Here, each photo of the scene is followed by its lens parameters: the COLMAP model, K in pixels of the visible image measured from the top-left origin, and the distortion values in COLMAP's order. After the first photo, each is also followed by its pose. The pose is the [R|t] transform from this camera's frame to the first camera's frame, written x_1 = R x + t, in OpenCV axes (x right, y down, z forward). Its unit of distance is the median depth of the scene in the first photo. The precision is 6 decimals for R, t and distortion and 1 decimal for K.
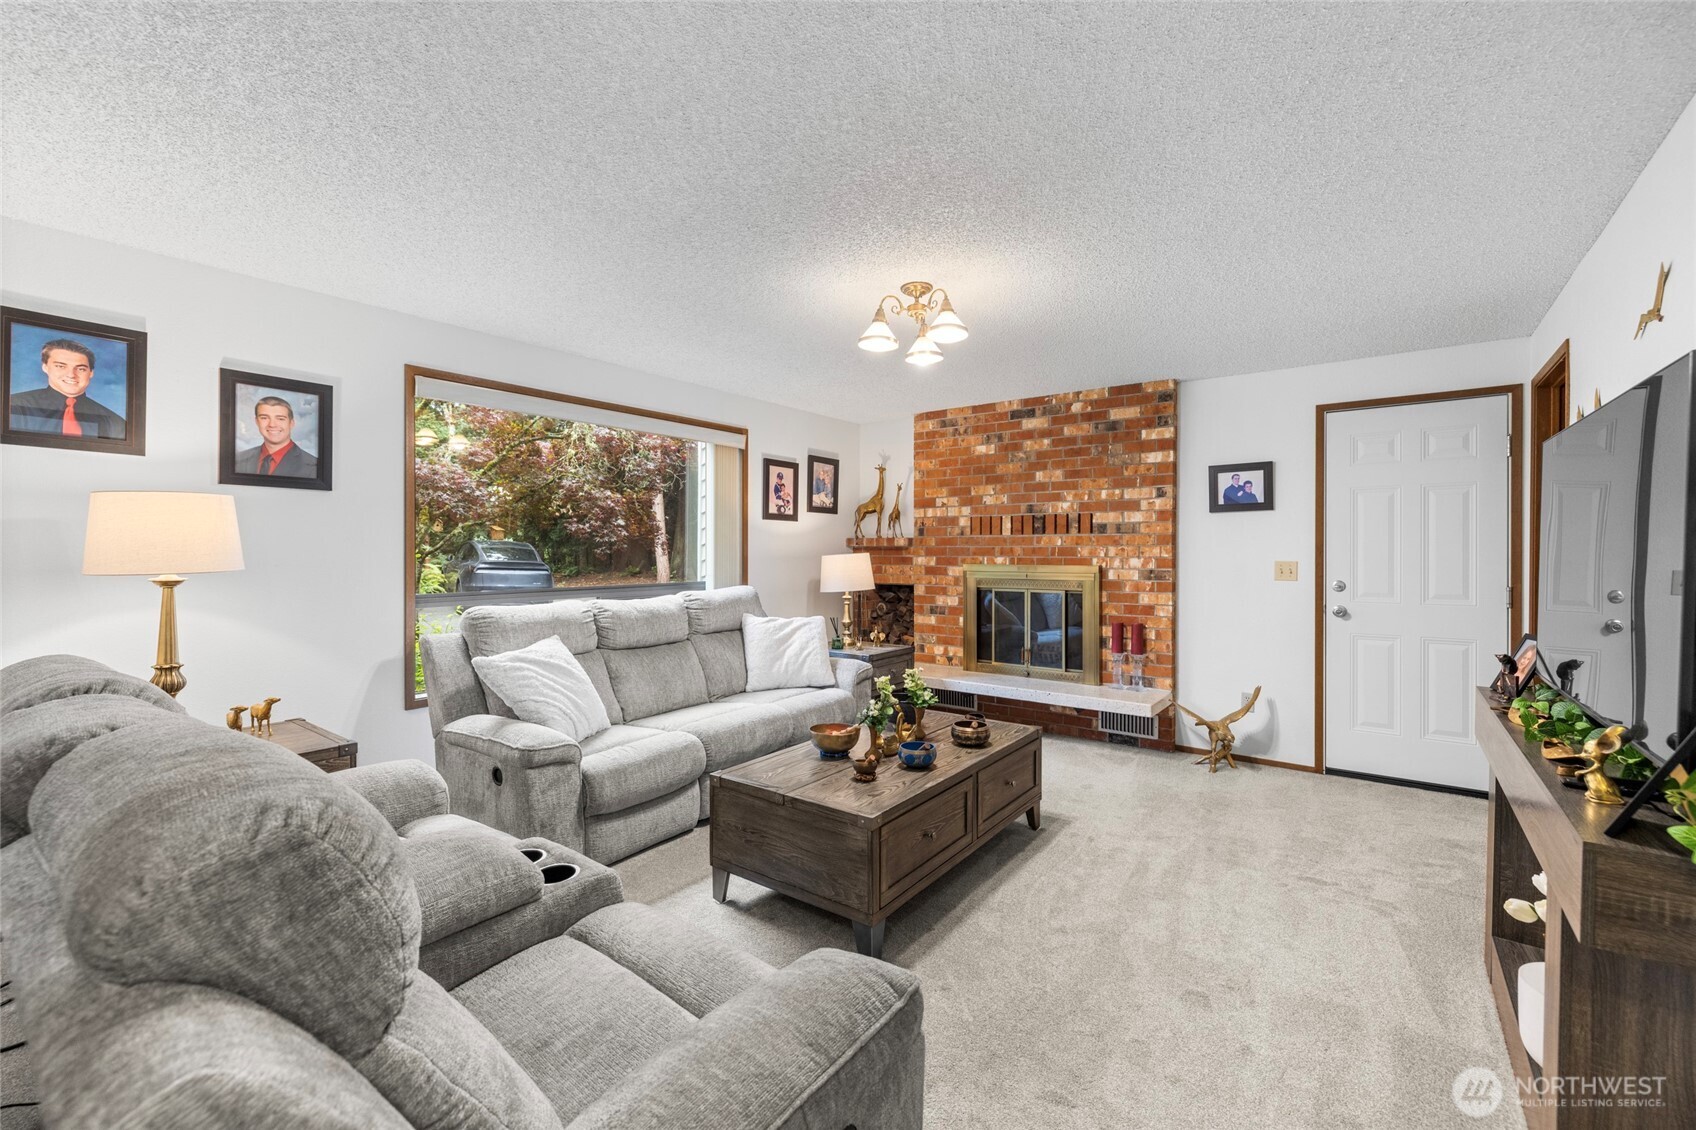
lens RADIAL K [[707.9, 0, 842.2], [0, 707.9, 561.7], [0, 0, 1]] dist [0.000094, 0.000343]
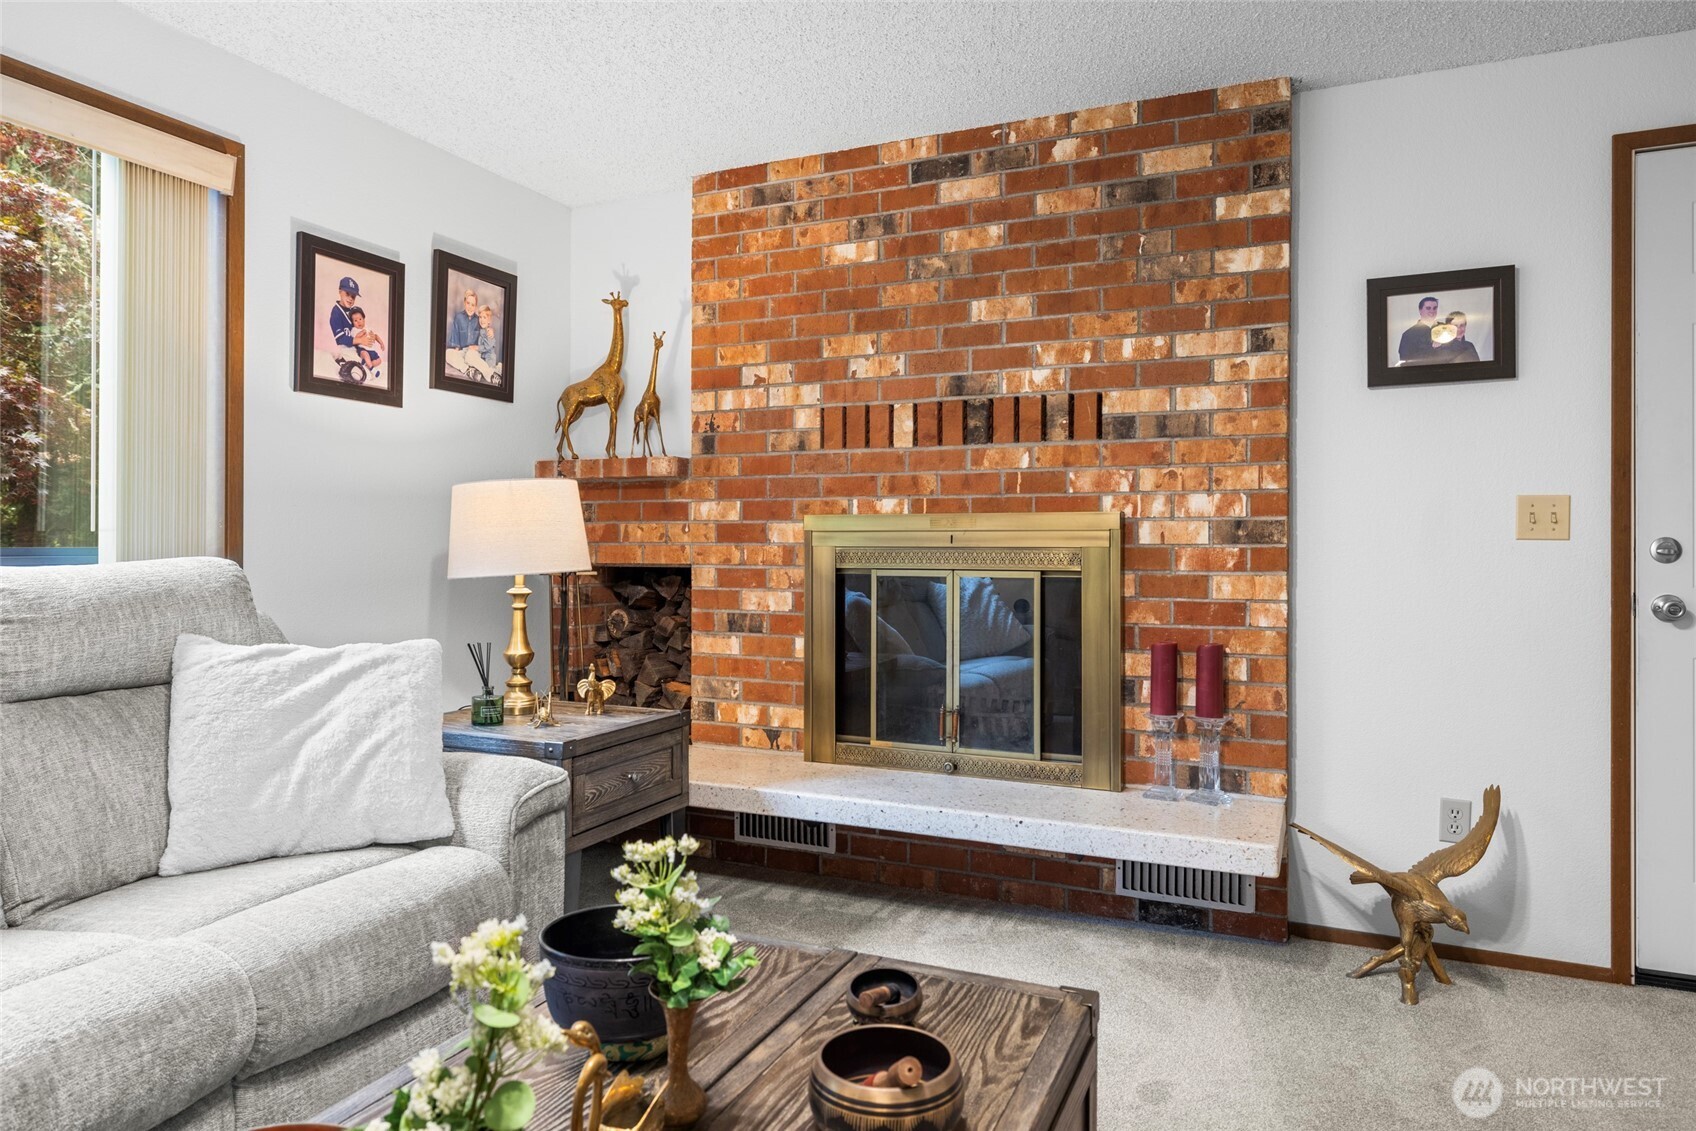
lens RADIAL K [[1061.0, 0, 838.2], [0, 1061.0, 551.7], [0, 0, 1]] dist [0.000810, -0.003102]
pose [[0.974557, 0.002751, 0.224124, 0.050006], [-0.000786, 0.999960, -0.008857, 0.034523], [-0.224140, 0.008456, 0.974520, 0.397538]]
